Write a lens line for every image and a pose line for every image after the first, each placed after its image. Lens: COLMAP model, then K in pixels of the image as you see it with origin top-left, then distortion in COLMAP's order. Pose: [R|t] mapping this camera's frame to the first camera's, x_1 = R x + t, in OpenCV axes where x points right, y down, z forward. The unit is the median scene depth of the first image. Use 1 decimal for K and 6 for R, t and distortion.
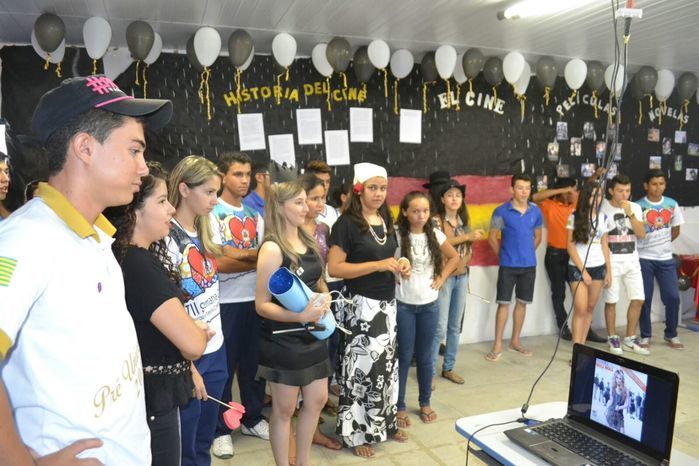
lens RADIAL K [[544.5, 0, 349.5], [0, 544.5, 233.0], [0, 0, 1]] dist [-0.092408, 0.027235]
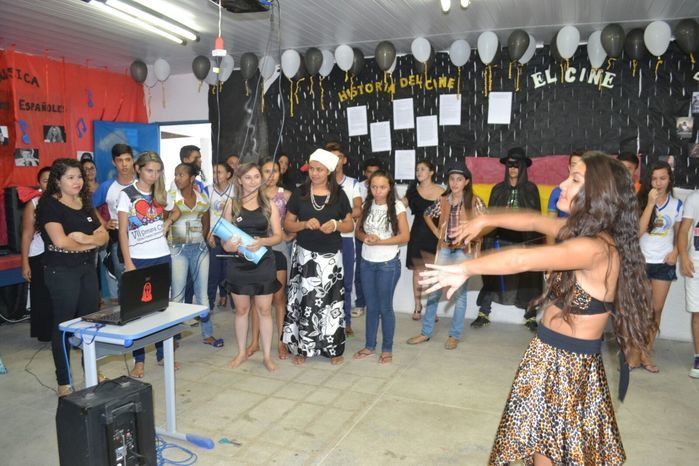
lens RADIAL K [[544.5, 0, 349.5], [0, 544.5, 233.0], [0, 0, 1]] dist [-0.092408, 0.027235]
pose [[0.754124, 0.090918, -0.650408, 0.644772], [-0.060966, 0.995786, 0.068509, -0.012361], [0.653896, -0.012012, 0.756489, 0.029577]]
